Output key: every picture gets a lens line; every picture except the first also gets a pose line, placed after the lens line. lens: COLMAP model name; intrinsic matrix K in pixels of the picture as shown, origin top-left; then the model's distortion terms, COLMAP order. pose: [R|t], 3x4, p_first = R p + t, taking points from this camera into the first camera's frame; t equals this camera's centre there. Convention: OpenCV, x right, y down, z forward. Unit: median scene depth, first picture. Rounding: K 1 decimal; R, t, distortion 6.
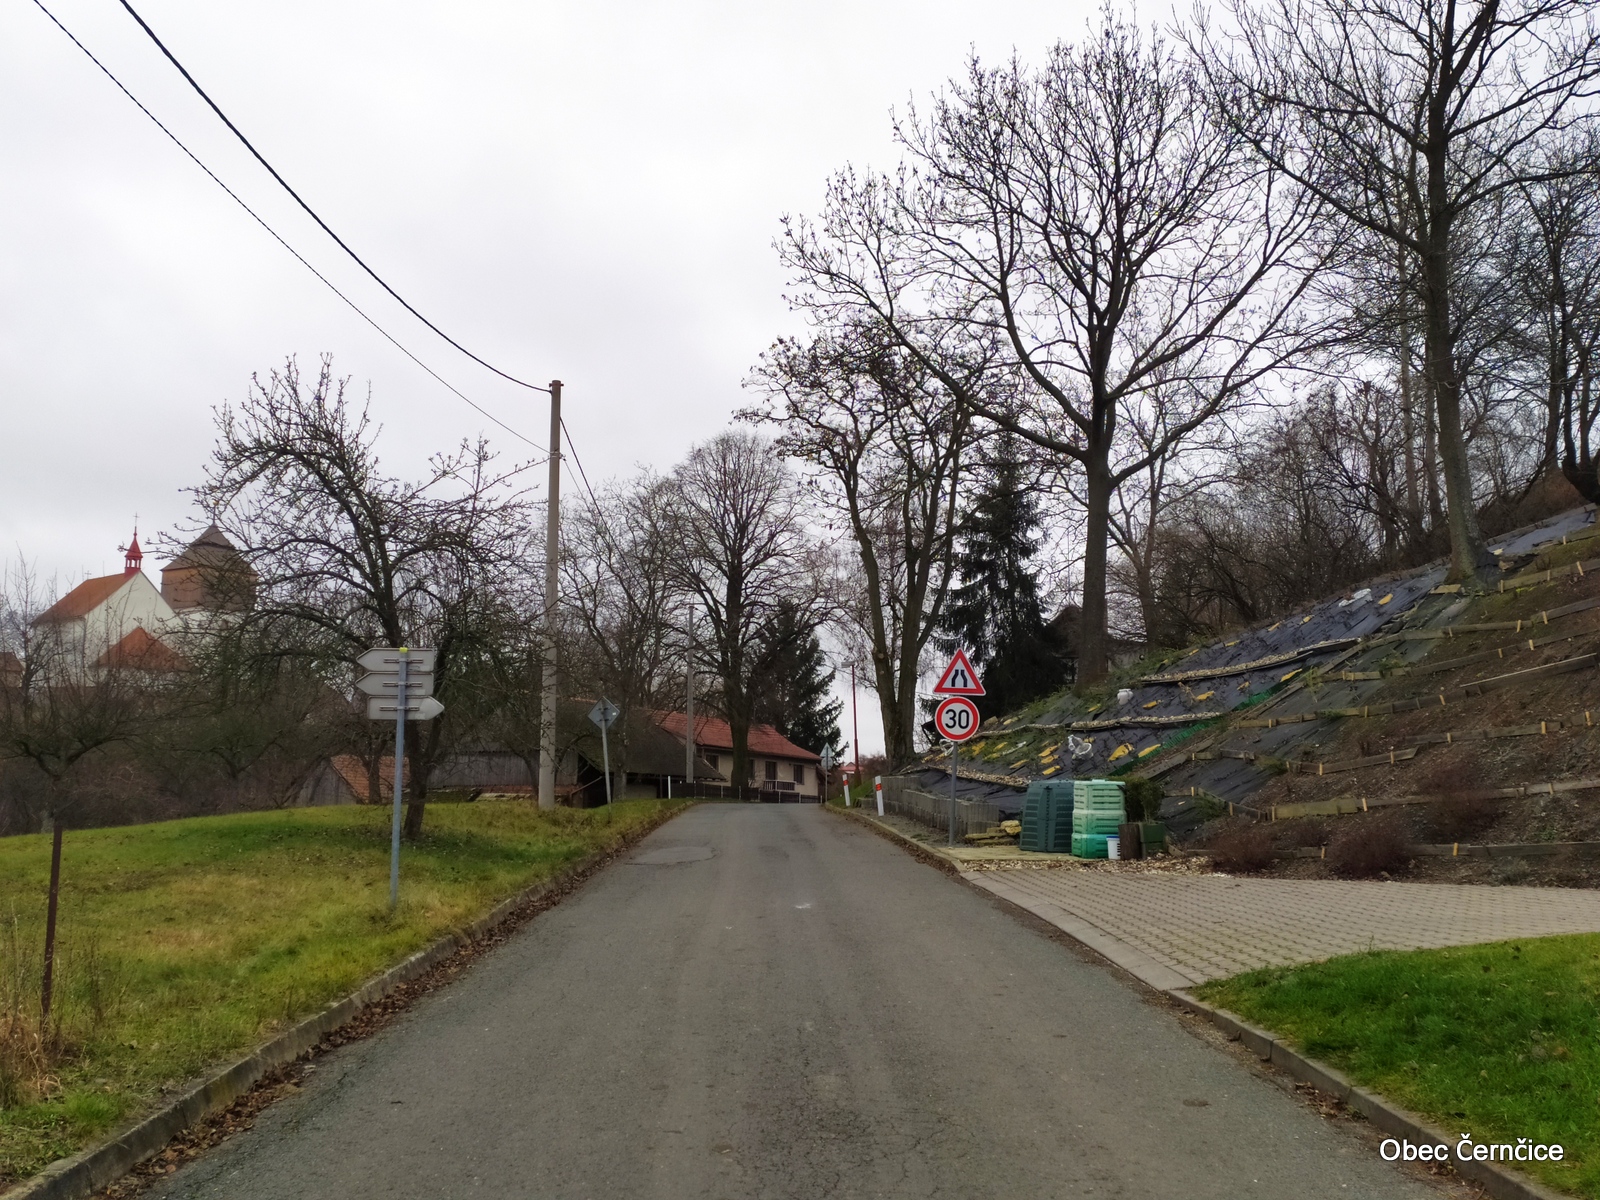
lens RADIAL K [[1131.5, 0, 798.9], [0, 1131.5, 599.1], [0, 0, 1]] dist [0.003496, 0.000293]
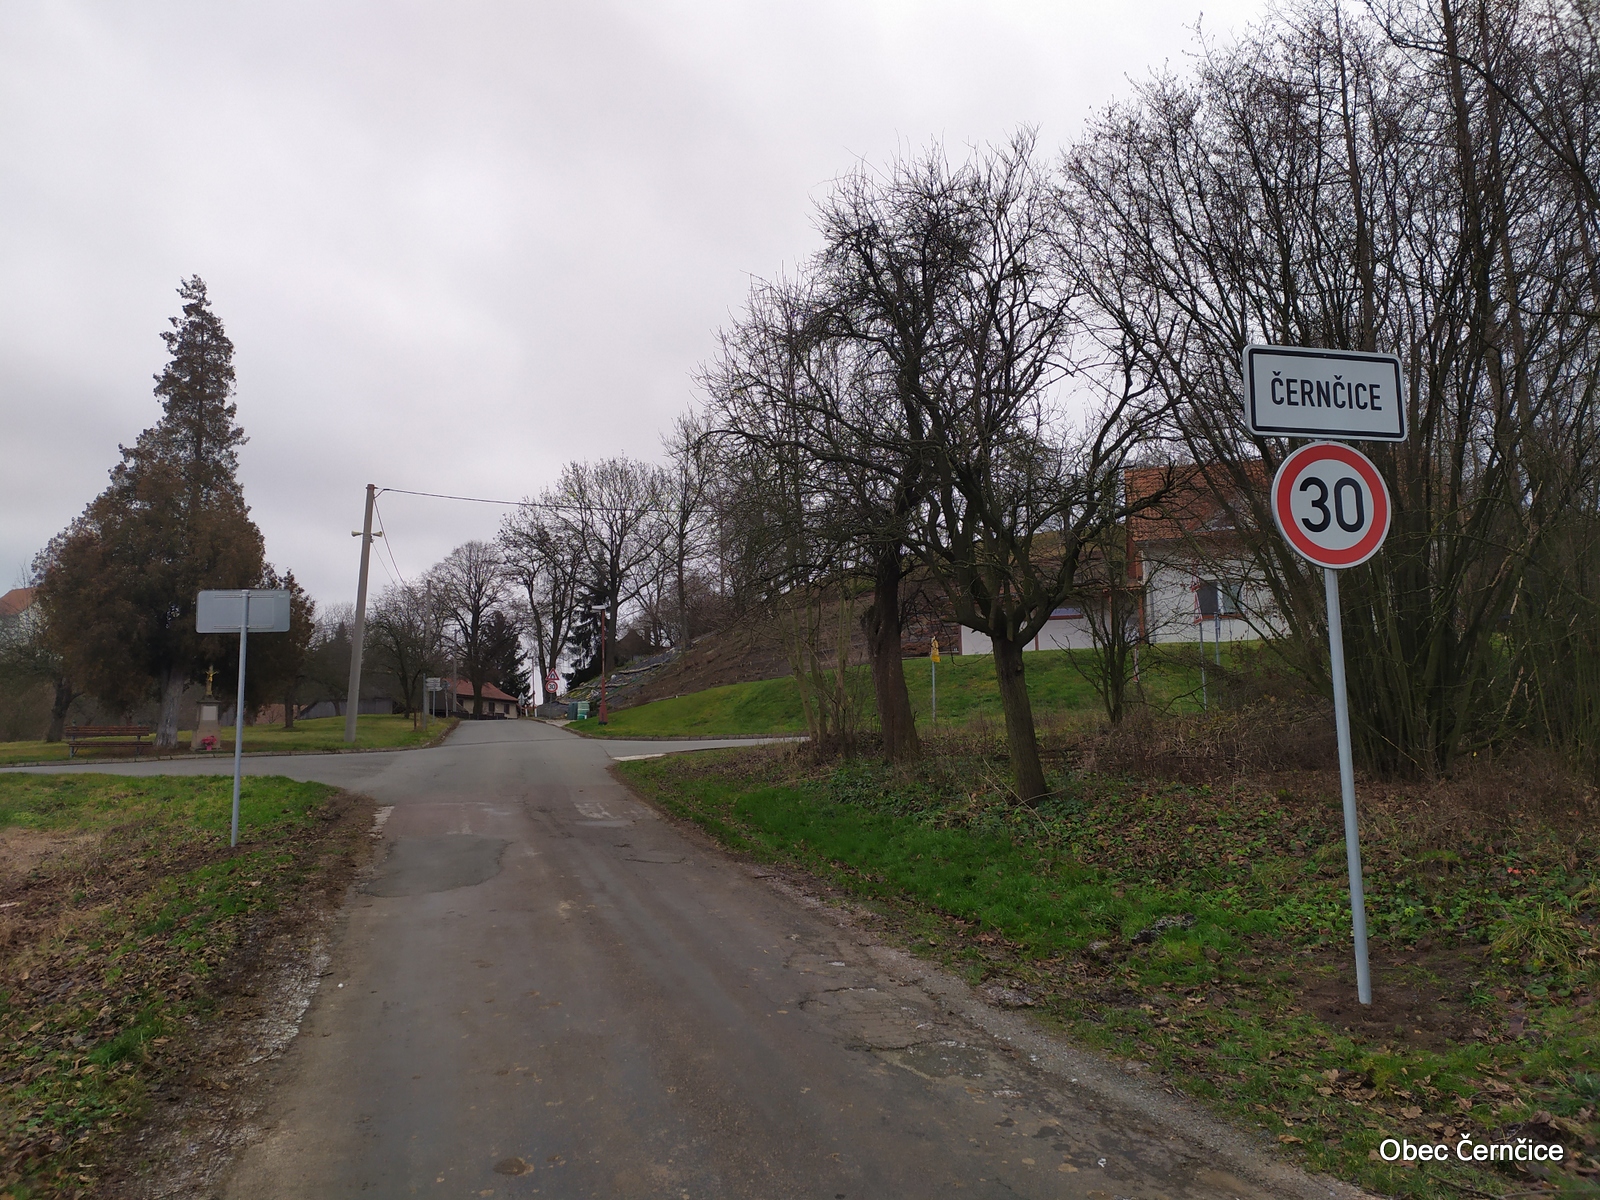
lens RADIAL K [[1131.5, 0, 801.0], [0, 1131.5, 597.0], [0, 0, 1]] dist [0.003496, 0.000293]
pose [[0.967195, 0.008732, 0.253885, -0.007124], [-0.020281, 0.998873, 0.042905, -0.146748], [-0.253225, -0.046647, 0.966282, -1.124396]]
